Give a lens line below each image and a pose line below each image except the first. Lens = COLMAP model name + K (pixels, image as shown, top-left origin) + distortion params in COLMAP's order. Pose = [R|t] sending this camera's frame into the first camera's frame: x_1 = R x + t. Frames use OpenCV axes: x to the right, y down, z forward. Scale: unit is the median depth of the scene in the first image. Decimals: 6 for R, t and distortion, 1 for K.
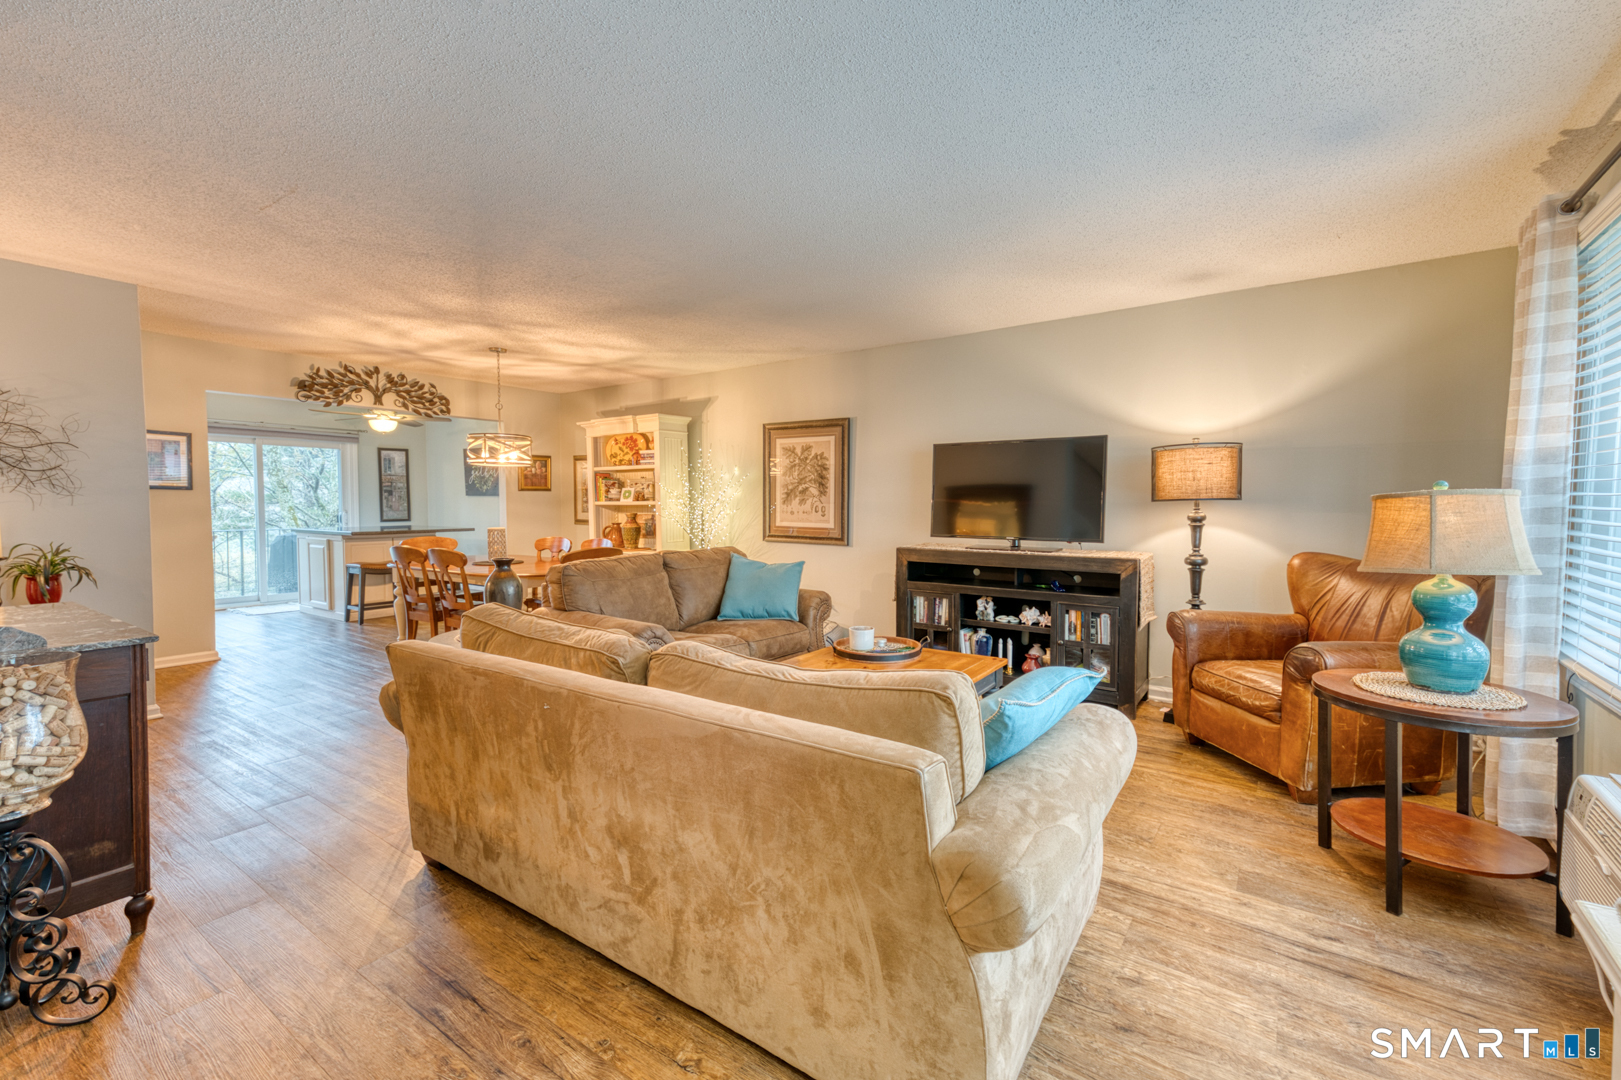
lens RADIAL K [[686.3, 0, 814.5], [0, 686.3, 531.1], [0, 0, 1]] dist [0.034777, -0.000197]
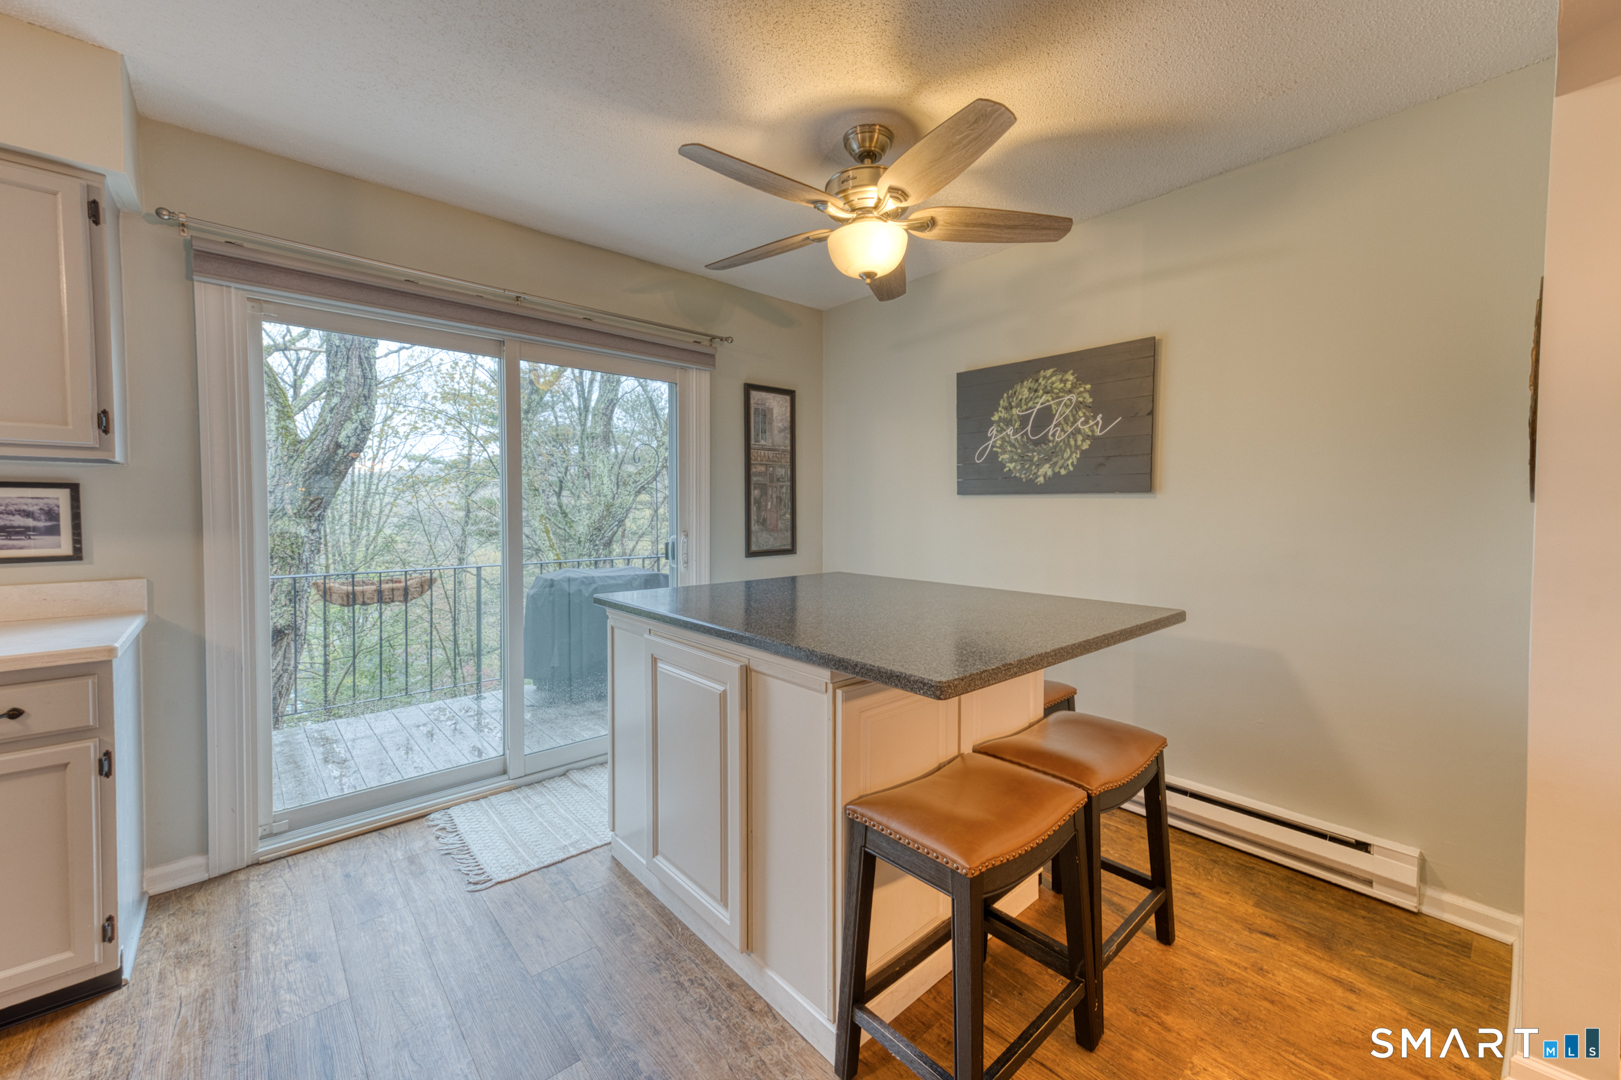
lens RADIAL K [[633.4, 0, 809.9], [0, 633.4, 528.2], [0, 0, 1]] dist [0.024393, -0.000286]
pose [[0.974853, 0.008845, -0.222672, -0.707210], [-0.011044, 0.999902, -0.008633, -0.039687], [0.222574, 0.010875, 0.974855, 0.889230]]
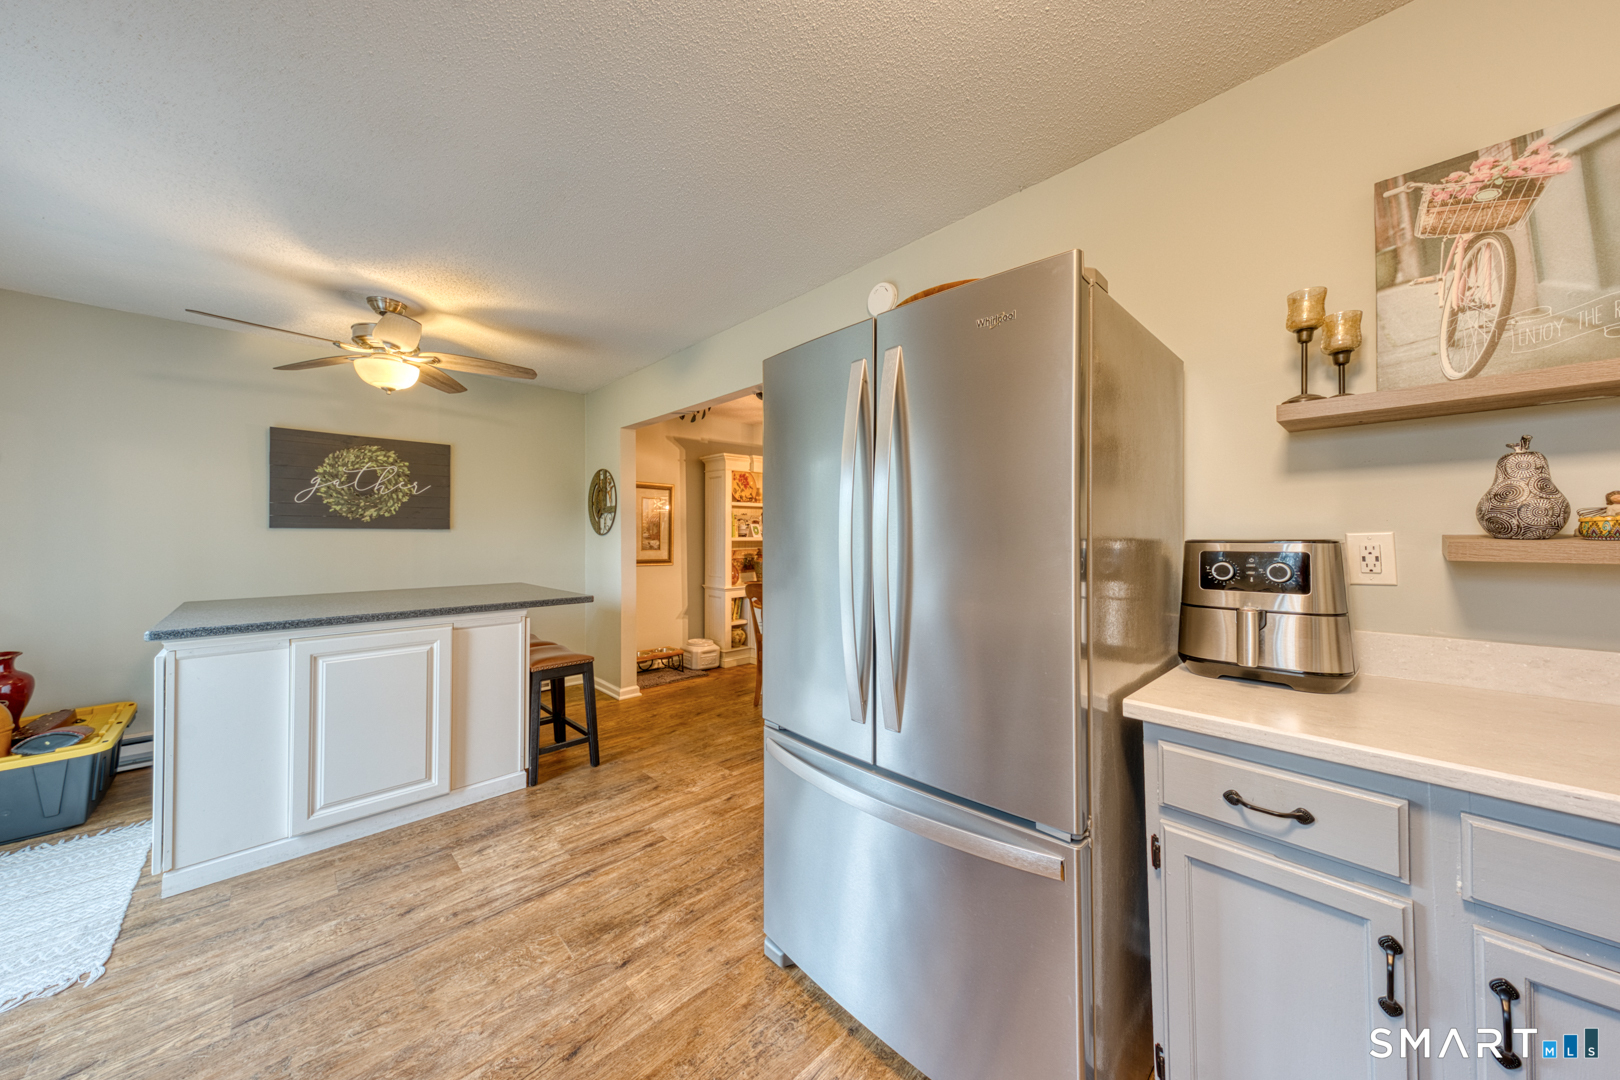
lens RADIAL K [[550.3, 0, 809.6], [0, 550.3, 530.3], [0, 0, 1]] dist [0.027414, -0.003396]
pose [[0.185932, 0.008586, 0.982525, -1.129903], [0.043781, 0.998896, -0.017014, -0.037758], [-0.981587, 0.046179, 0.185351, 0.805152]]
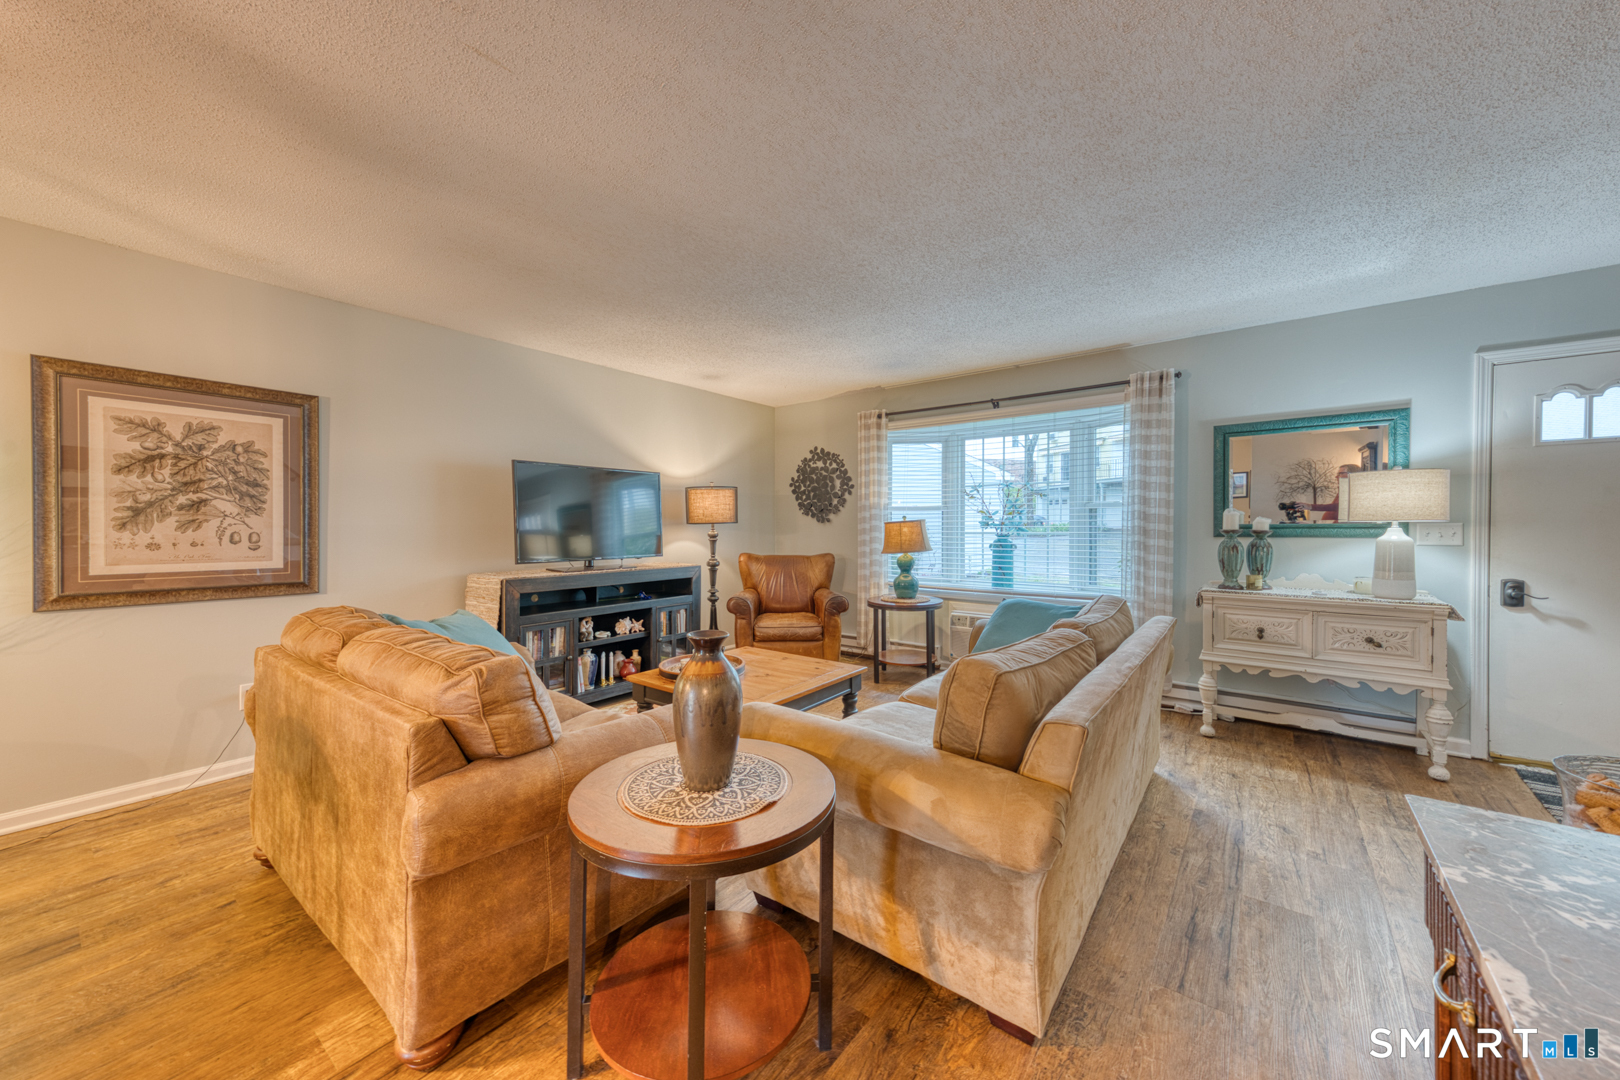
lens RADIAL K [[592.4, 0, 809.4], [0, 592.4, 534.7], [0, 0, 1]] dist [0.024106, -0.000030]
pose [[0.039541, -0.017366, 0.999067, -0.439810], [0.045216, 0.998856, 0.015573, -0.018799], [-0.998194, 0.044558, 0.040281, 0.448267]]
